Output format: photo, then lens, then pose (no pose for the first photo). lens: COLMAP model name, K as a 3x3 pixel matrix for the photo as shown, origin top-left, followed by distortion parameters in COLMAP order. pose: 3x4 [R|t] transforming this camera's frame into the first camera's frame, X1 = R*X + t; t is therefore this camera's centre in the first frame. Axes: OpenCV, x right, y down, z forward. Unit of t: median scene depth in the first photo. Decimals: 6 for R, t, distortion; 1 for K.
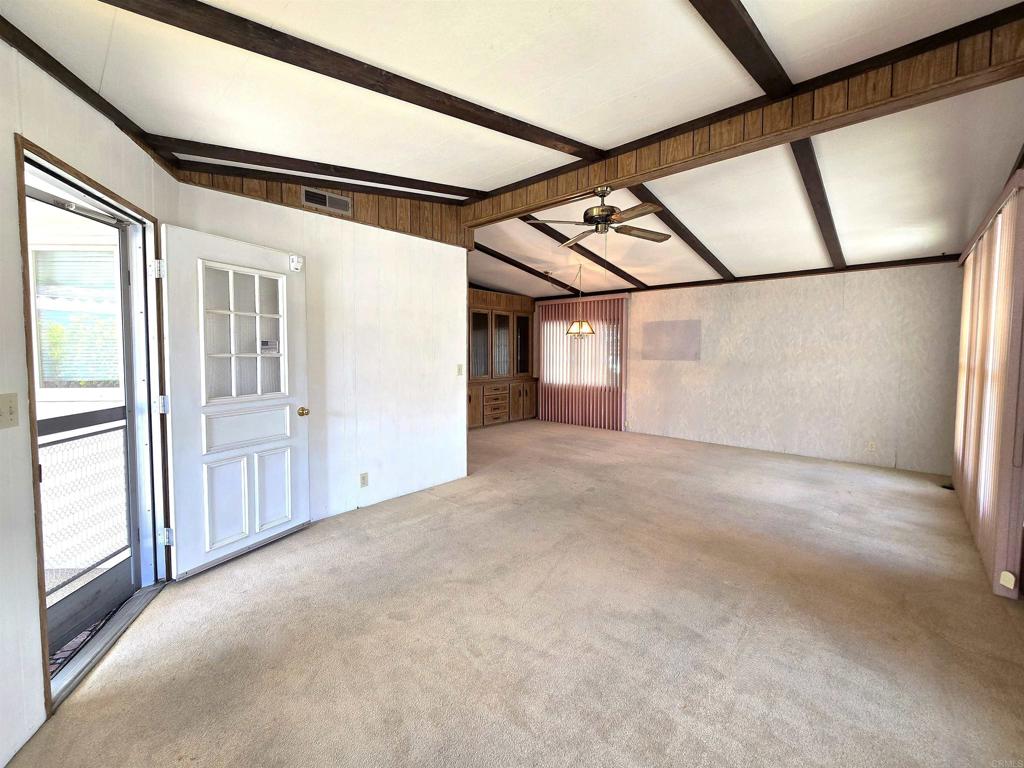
lens RADIAL K [[431.0, 0, 514.4], [0, 431.0, 366.9], [0, 0, 1]] dist [-0.001377, -0.000270]
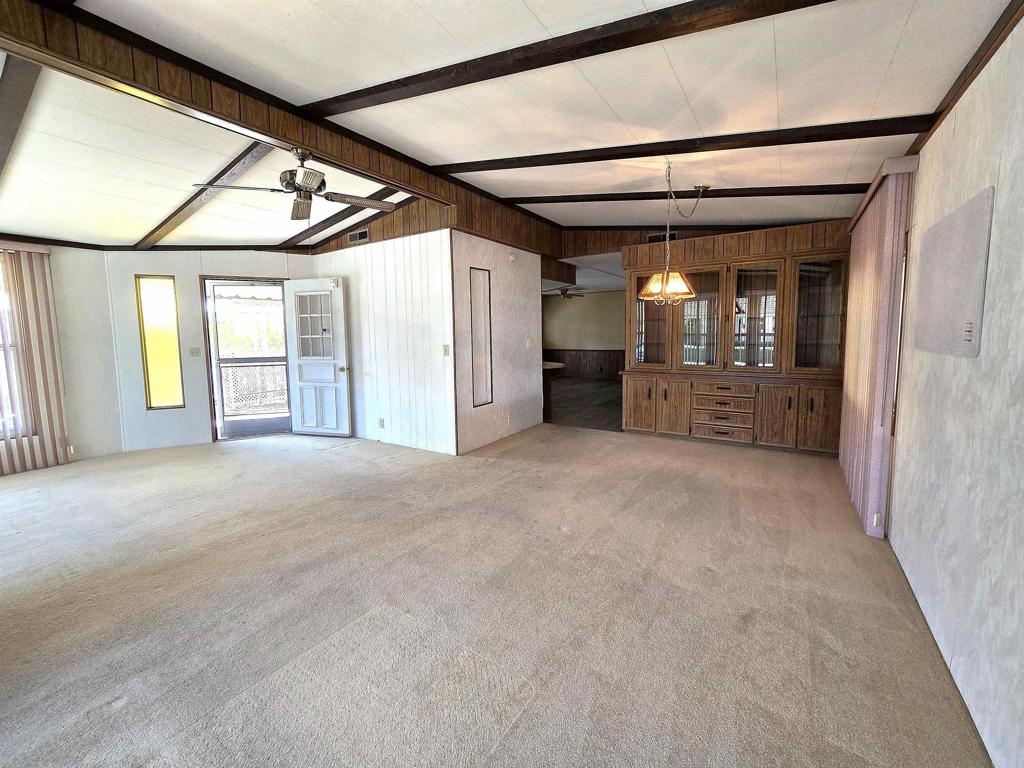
lens RADIAL K [[425.3, 0, 512.0], [0, 425.3, 370.1], [0, 0, 1]] dist [-0.001569, 0.000259]
pose [[0.138196, 0.084323, -0.986809, 0.942510], [-0.022536, 0.996379, 0.081985, -0.034648], [0.990149, 0.010909, 0.139595, 1.058254]]
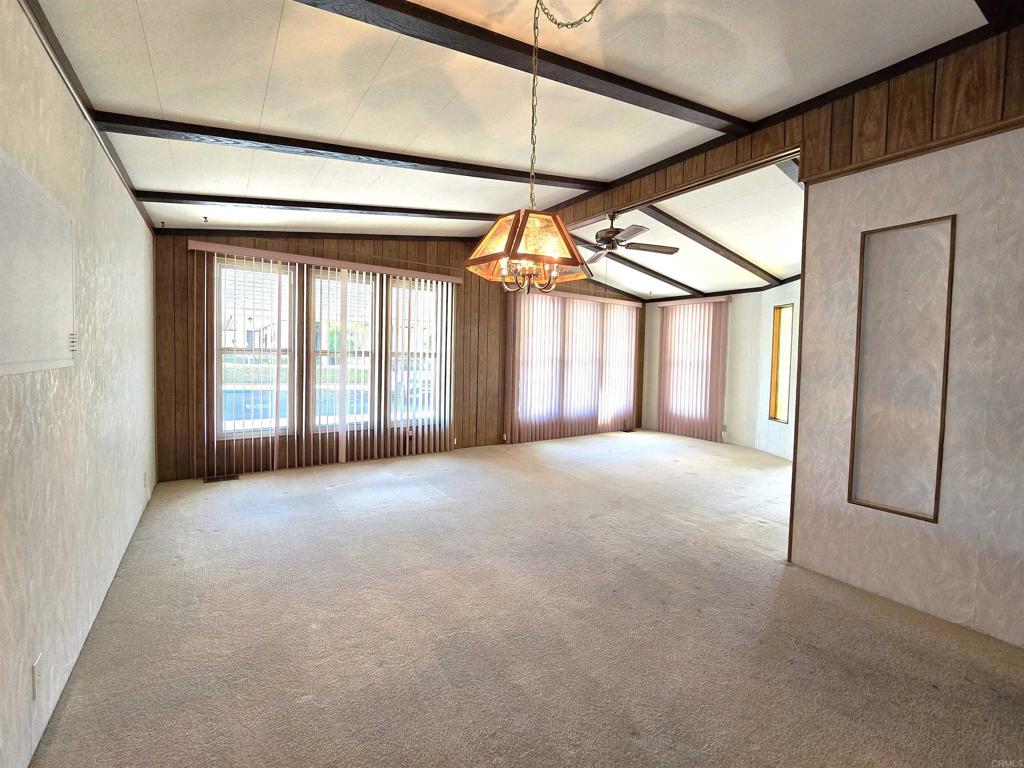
lens RADIAL K [[431.0, 0, 514.4], [0, 431.0, 366.9], [0, 0, 1]] dist [-0.001377, -0.000270]
pose [[-0.973033, -0.035816, 0.227869, 0.146255], [-0.020595, 0.997416, 0.068828, -0.057721], [-0.229745, 0.062279, -0.971256, 1.782975]]
